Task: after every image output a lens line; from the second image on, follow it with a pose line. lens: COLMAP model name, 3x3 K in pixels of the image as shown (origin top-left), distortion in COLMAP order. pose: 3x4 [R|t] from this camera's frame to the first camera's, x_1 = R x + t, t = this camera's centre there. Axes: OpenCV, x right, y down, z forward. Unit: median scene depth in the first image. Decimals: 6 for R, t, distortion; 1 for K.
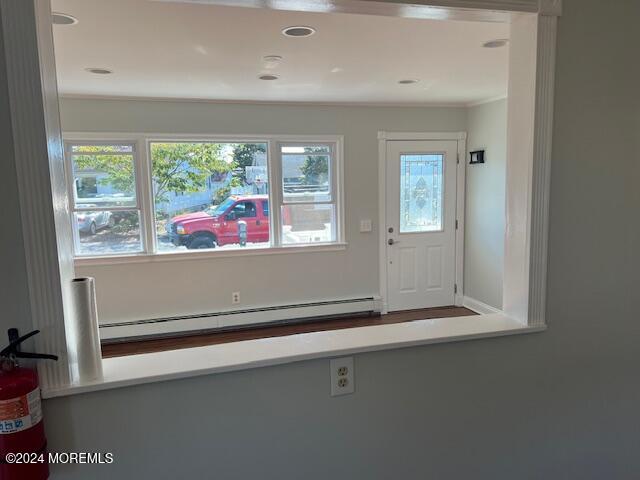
lens RADIAL K [[488.2, 0, 320.2], [0, 488.2, 238.4], [0, 0, 1]] dist [0.048570, -0.043411]
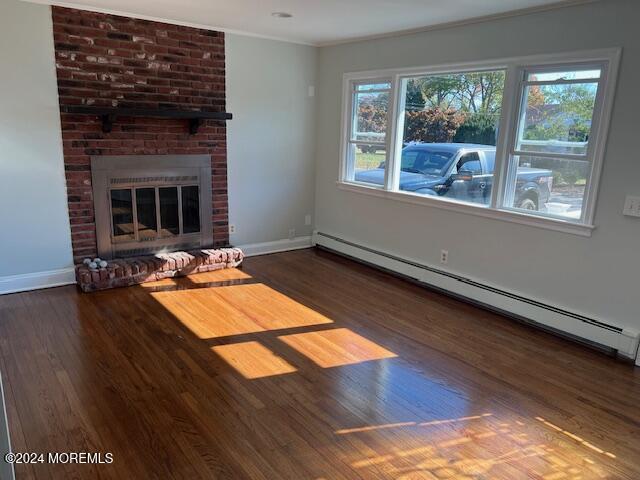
lens RADIAL K [[488.2, 0, 319.9], [0, 488.2, 241.2], [0, 0, 1]] dist [0.048570, -0.043411]
pose [[0.327957, 0.247237, -0.911767, 0.547923], [-0.156820, 0.966003, 0.205536, -0.050347], [0.931586, 0.075576, 0.355579, 0.479153]]
